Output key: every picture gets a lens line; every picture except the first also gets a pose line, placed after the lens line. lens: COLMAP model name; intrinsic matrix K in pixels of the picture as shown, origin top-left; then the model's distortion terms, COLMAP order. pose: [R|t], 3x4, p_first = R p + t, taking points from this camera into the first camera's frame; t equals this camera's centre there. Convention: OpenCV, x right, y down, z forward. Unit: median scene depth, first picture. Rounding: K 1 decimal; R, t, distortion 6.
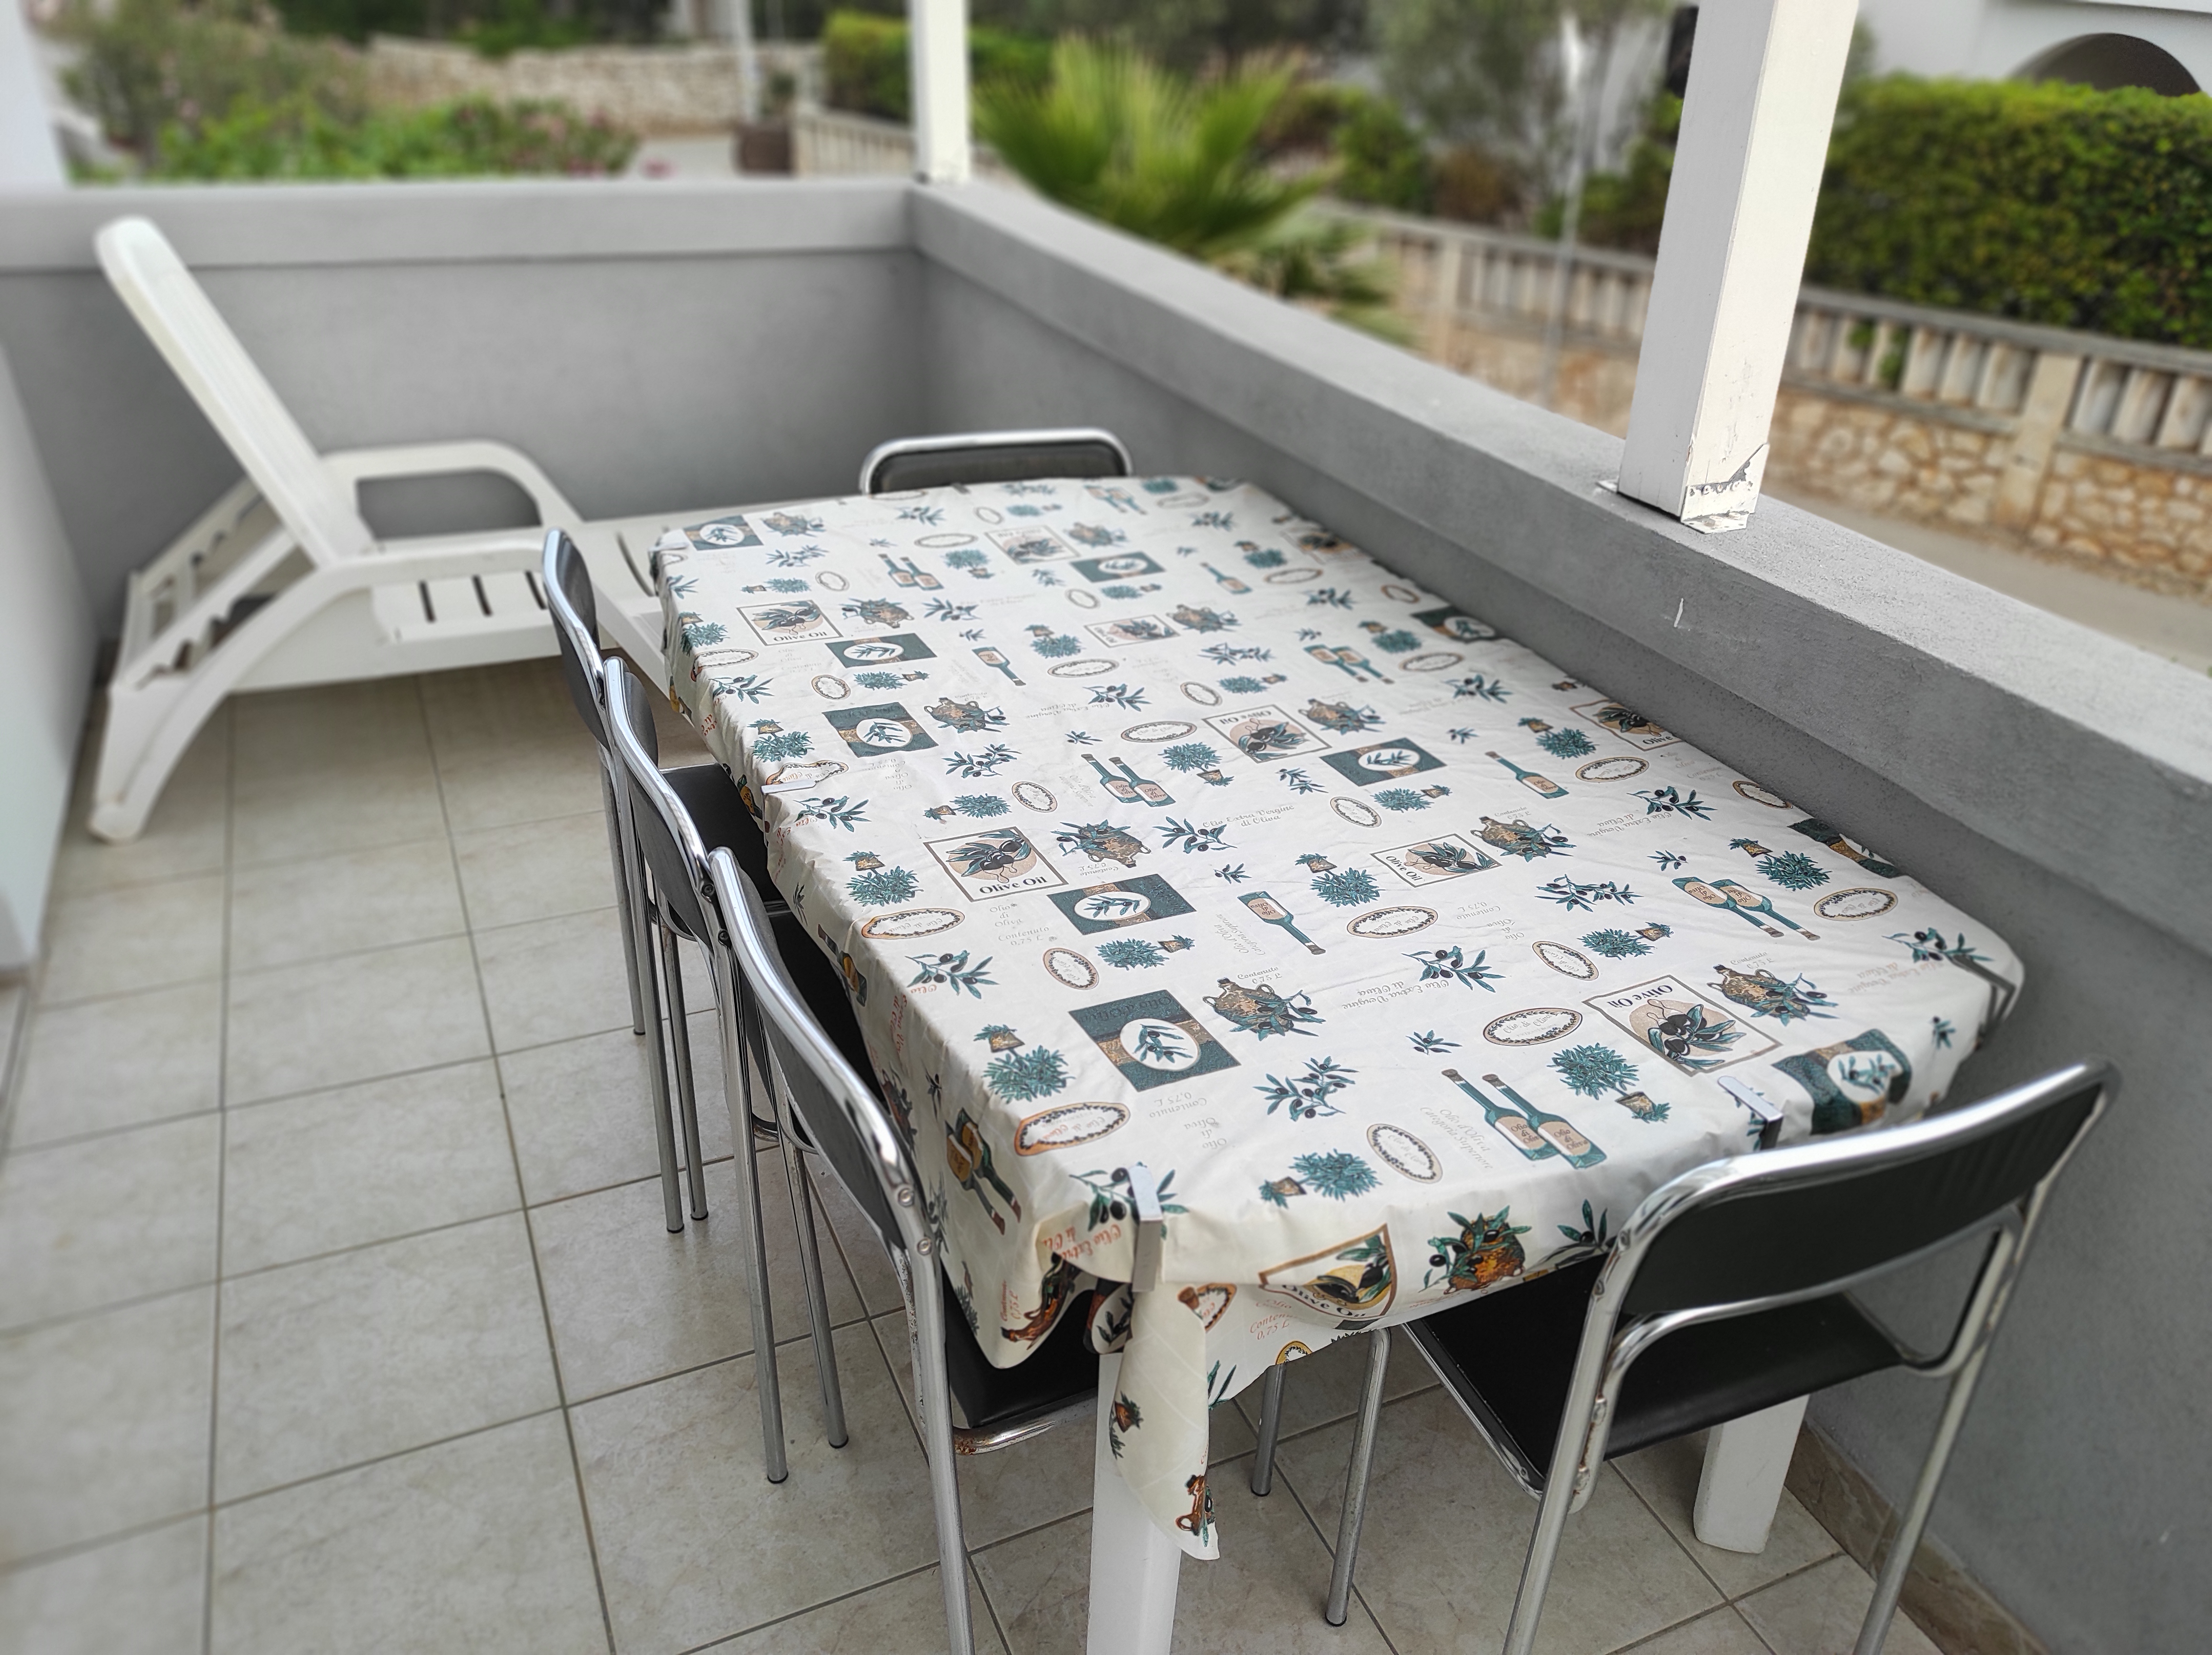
lens RADIAL K [[1642.2, 0, 1106.0], [0, 1642.2, 827.5], [0, 0, 1]] dist [0.076164, -0.089454]
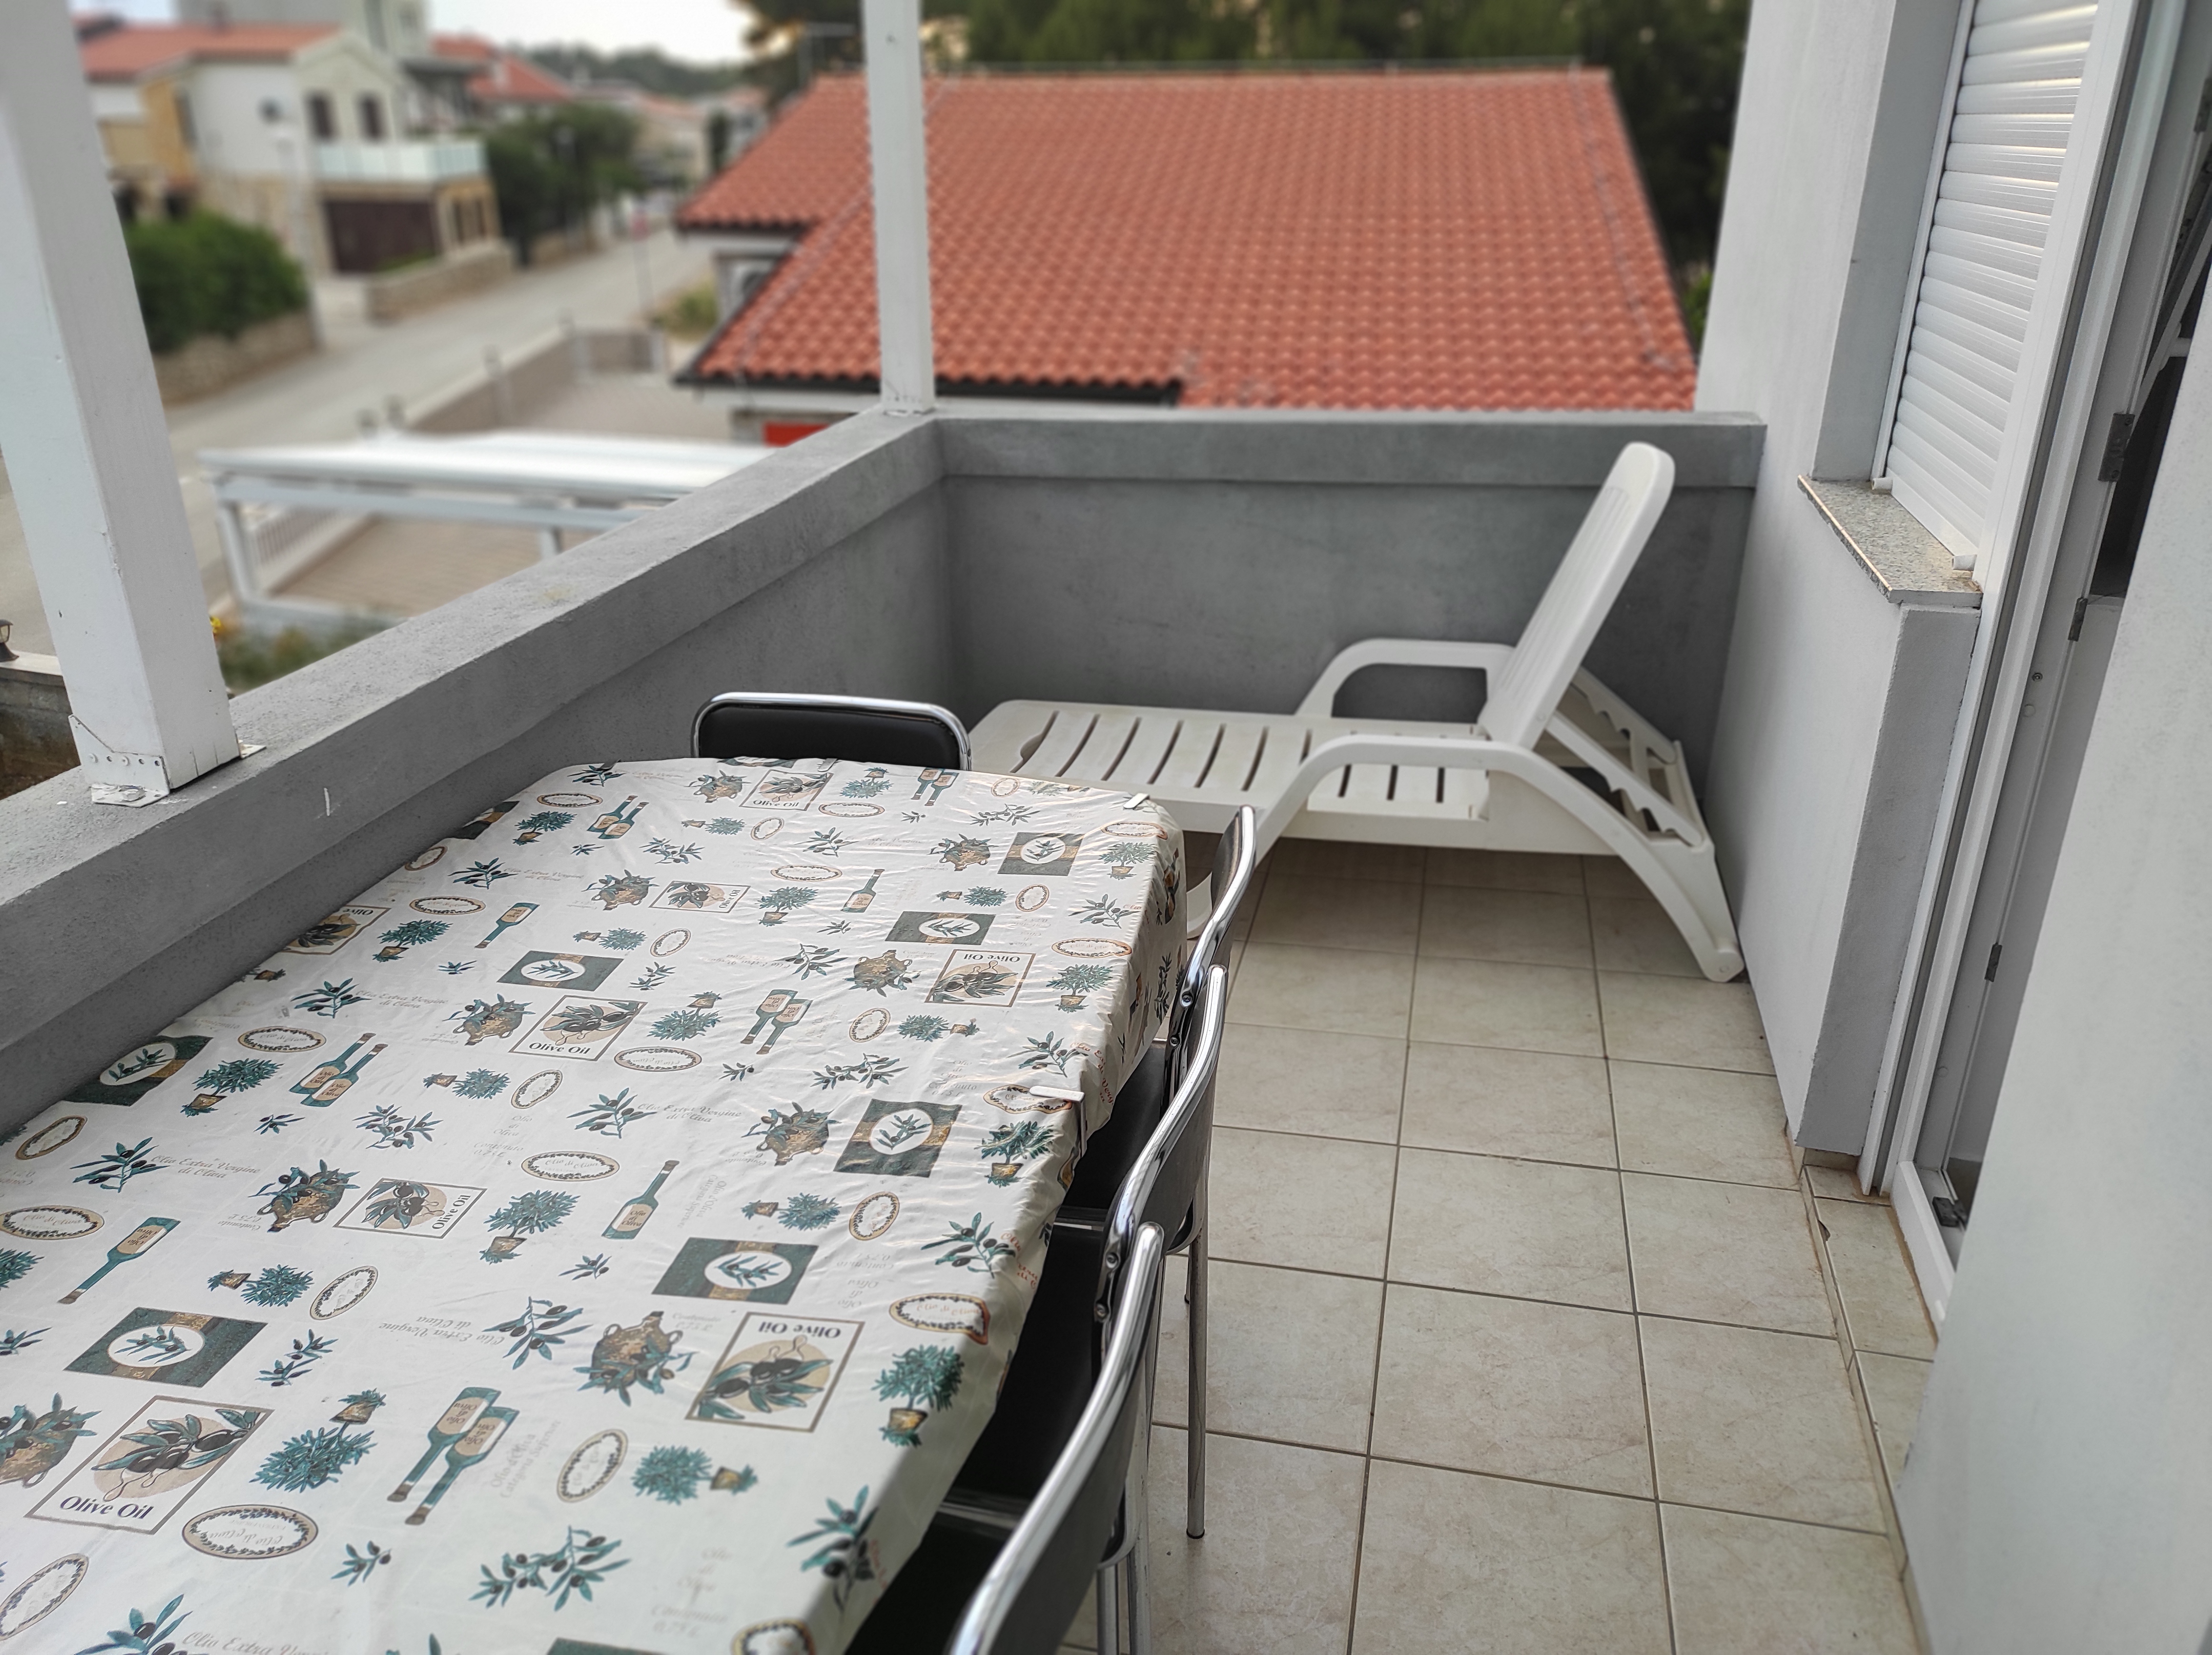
lens RADIAL K [[1642.2, 0, 1106.0], [0, 1642.2, 827.5], [0, 0, 1]] dist [0.076164, -0.089454]
pose [[-0.802327, -0.256447, 0.538986, -0.664582], [0.274574, 0.643211, 0.714765, -0.769444], [-0.529981, 0.721467, -0.445652, 1.247136]]
